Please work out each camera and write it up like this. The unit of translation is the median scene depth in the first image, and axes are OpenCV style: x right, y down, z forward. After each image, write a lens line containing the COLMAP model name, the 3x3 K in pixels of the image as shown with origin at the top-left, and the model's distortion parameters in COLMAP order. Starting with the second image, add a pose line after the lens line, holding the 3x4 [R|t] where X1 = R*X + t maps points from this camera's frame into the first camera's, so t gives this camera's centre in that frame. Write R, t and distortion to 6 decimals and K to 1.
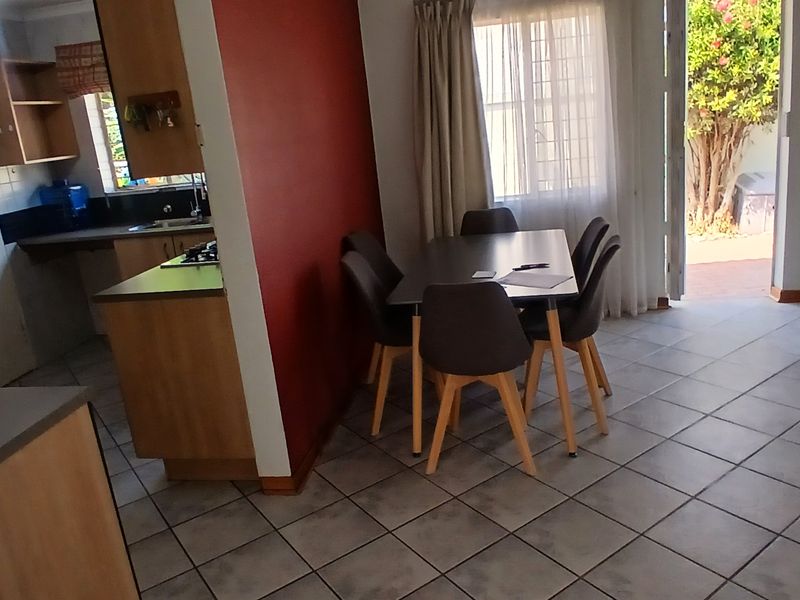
lens RADIAL K [[644.8, 0, 399.6], [0, 644.8, 294.3], [0, 0, 1]] dist [0.001940, -0.043094]
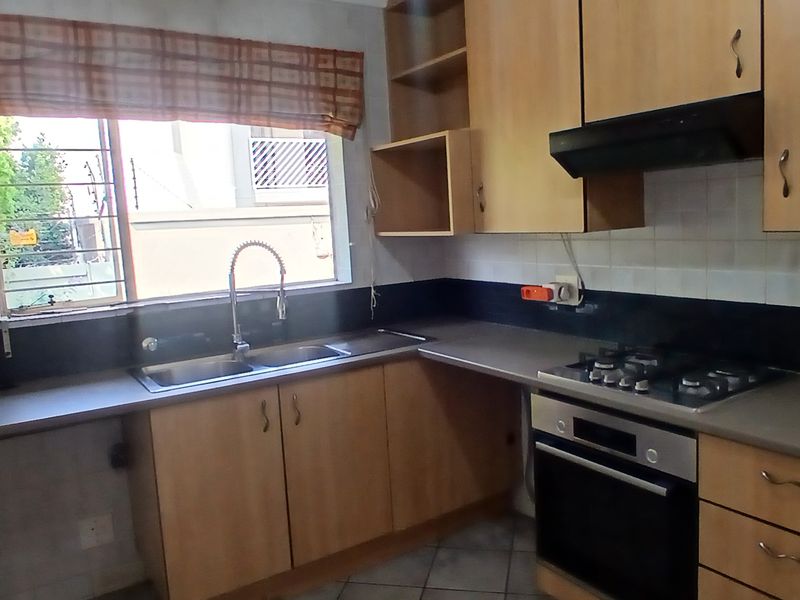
lens RADIAL K [[644.8, 0, 399.6], [0, 644.8, 294.3], [0, 0, 1]] dist [0.001940, -0.043094]
pose [[0.736669, -0.023492, 0.675846, -0.457136], [0.158623, 0.977517, -0.138920, -0.053610], [-0.657387, 0.209543, 0.723833, 0.379439]]
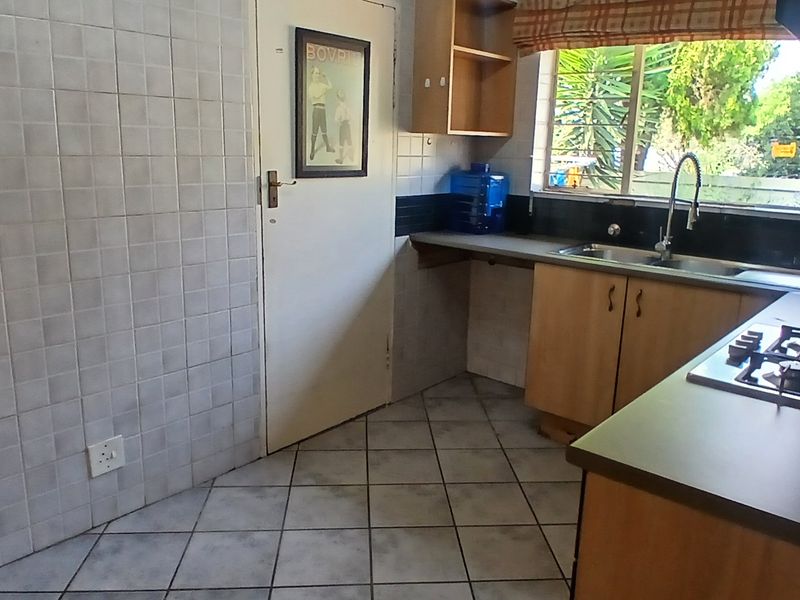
lens RADIAL K [[644.8, 0, 399.6], [0, 644.8, 294.3], [0, 0, 1]] dist [0.001940, -0.043094]
pose [[0.844569, 0.240974, -0.478158, -0.170584], [-0.249465, 0.967251, 0.046829, -0.035152], [0.473784, 0.079734, 0.877024, 0.251956]]
